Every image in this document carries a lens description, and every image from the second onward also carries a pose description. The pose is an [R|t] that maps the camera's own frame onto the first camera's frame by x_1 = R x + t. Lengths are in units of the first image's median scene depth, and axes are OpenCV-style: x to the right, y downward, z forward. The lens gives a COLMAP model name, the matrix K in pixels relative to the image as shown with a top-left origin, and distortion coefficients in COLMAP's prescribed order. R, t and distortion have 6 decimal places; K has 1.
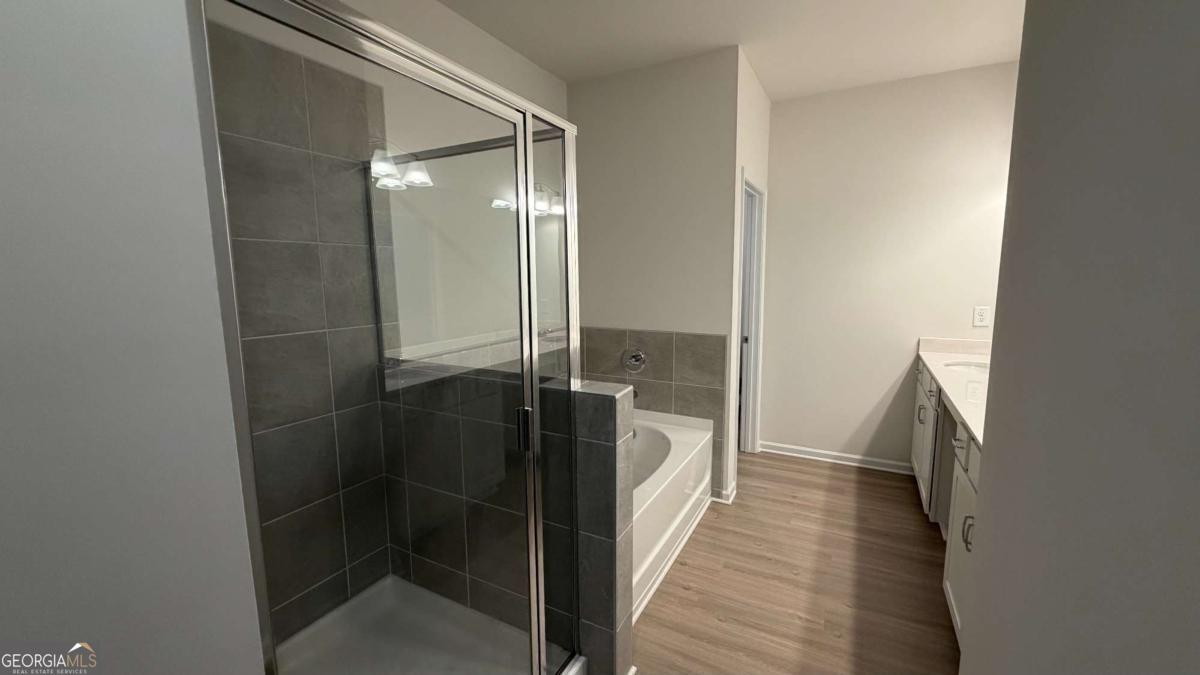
lens RADIAL K [[476.7, 0, 599.0], [0, 476.7, 340.3], [0, 0, 1]] dist [-0.000407, 0.000124]
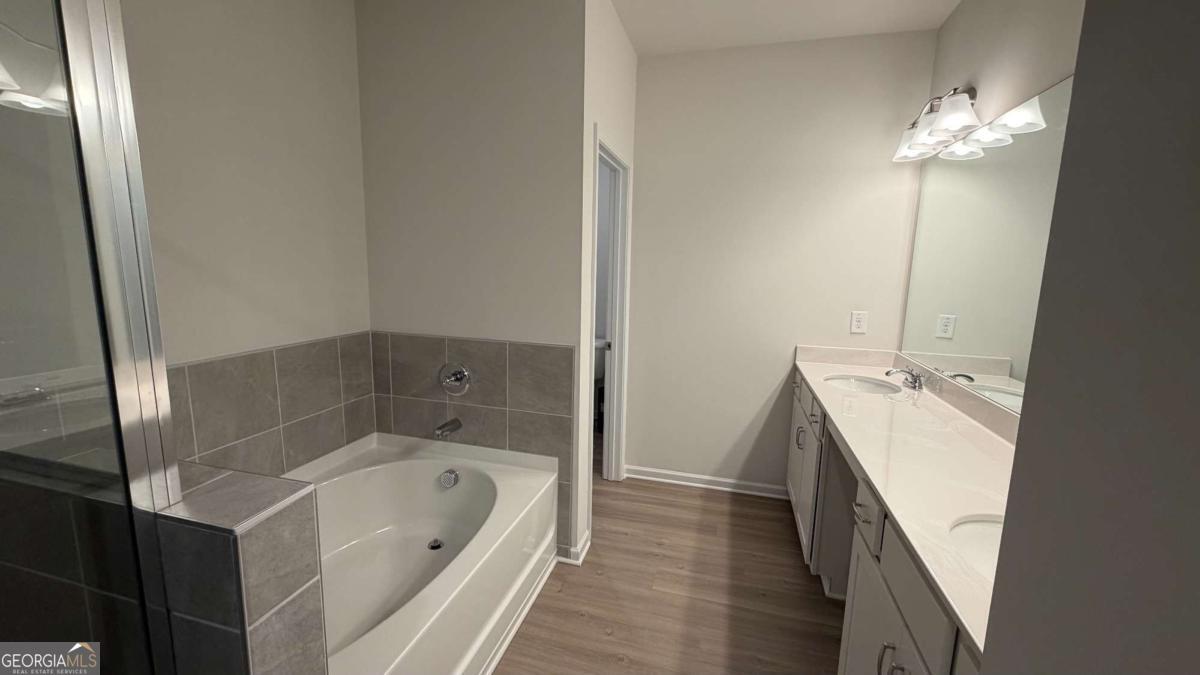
lens RADIAL K [[476.7, 0, 599.0], [0, 476.7, 340.3], [0, 0, 1]] dist [-0.000407, 0.000124]
pose [[0.974154, -0.003251, 0.225861, 0.129463], [-0.000835, 0.999838, 0.017995, -0.032328], [-0.225883, -0.017719, 0.973993, 0.244717]]
